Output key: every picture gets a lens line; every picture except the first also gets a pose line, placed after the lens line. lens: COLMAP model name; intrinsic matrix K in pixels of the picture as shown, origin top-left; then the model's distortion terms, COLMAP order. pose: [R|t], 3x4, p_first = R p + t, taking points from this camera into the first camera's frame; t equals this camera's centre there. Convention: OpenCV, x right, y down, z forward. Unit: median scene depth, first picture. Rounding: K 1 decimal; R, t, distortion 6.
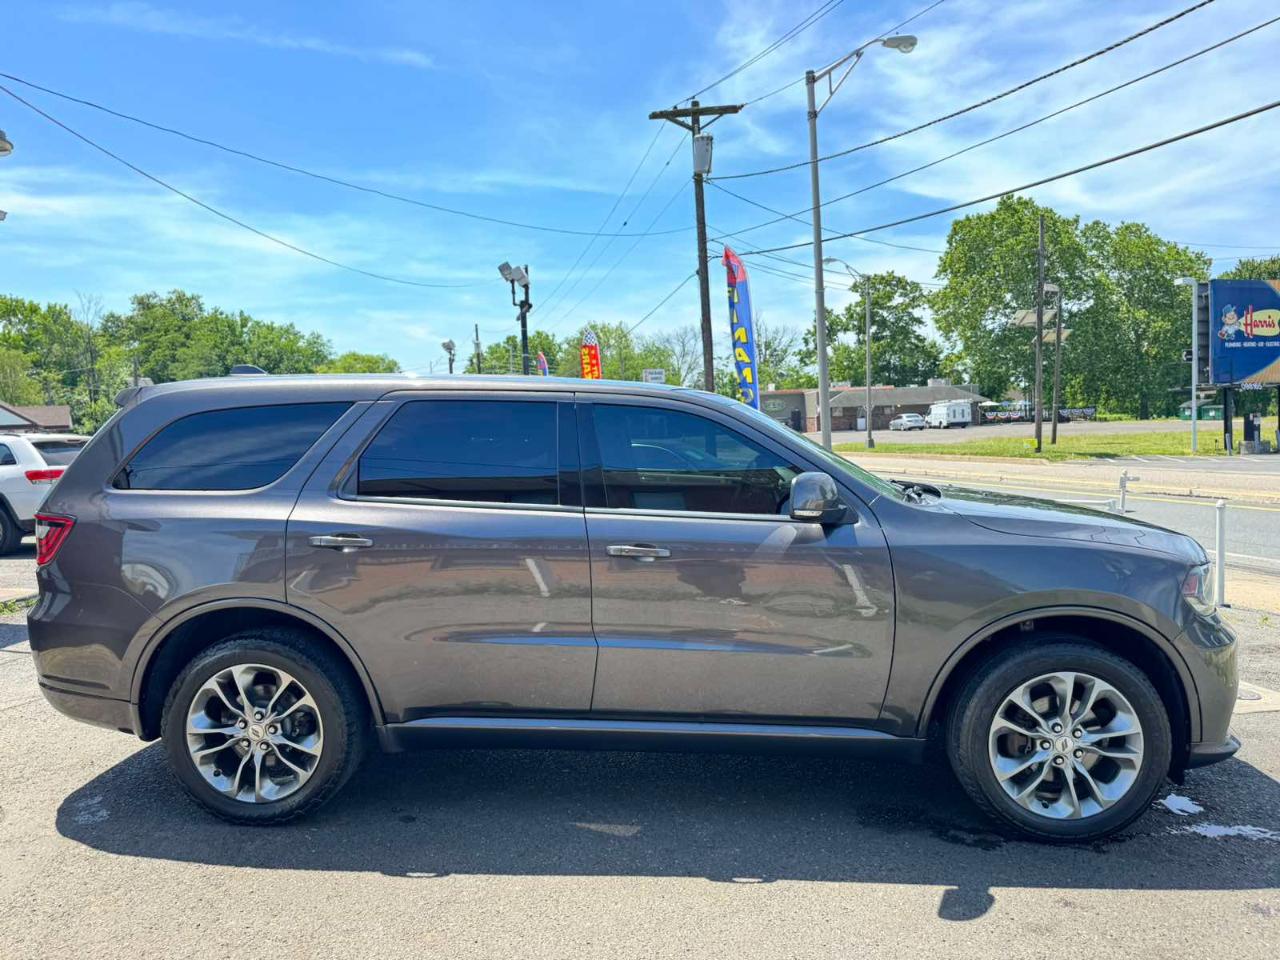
lens RADIAL K [[906.7, 0, 640.2], [0, 906.7, 477.4], [0, 0, 1]] dist [0.033741, -0.047600]
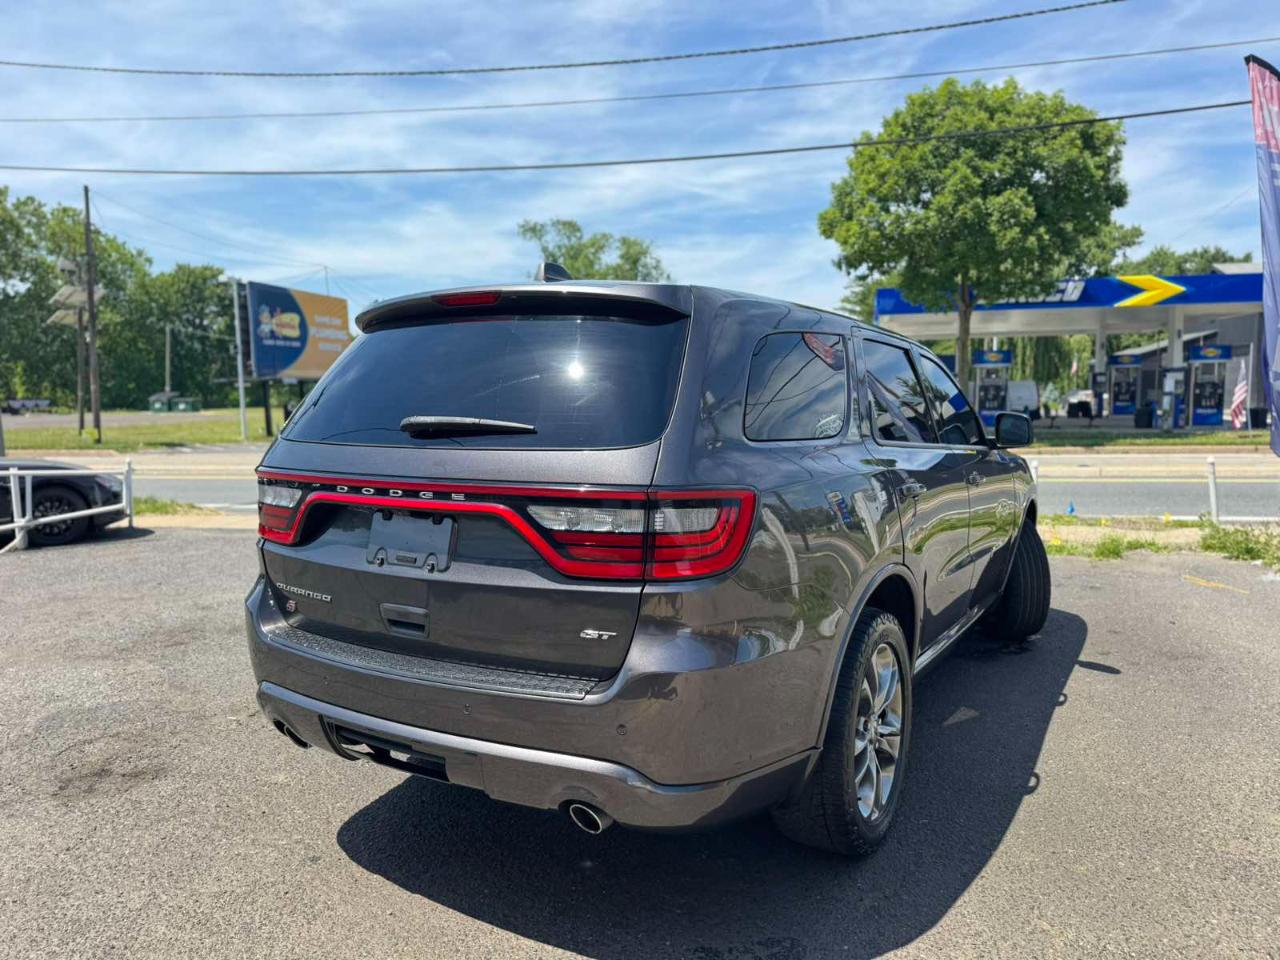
lens RADIAL K [[906.7, 0, 641.0], [0, 906.7, 485.1], [0, 0, 1]] dist [0.033741, -0.047600]
pose [[0.458912, -0.066491, 0.885990, -0.132632], [0.054451, 0.997426, 0.046650, 0.001013], [-0.886812, 0.026835, 0.461351, 0.086870]]
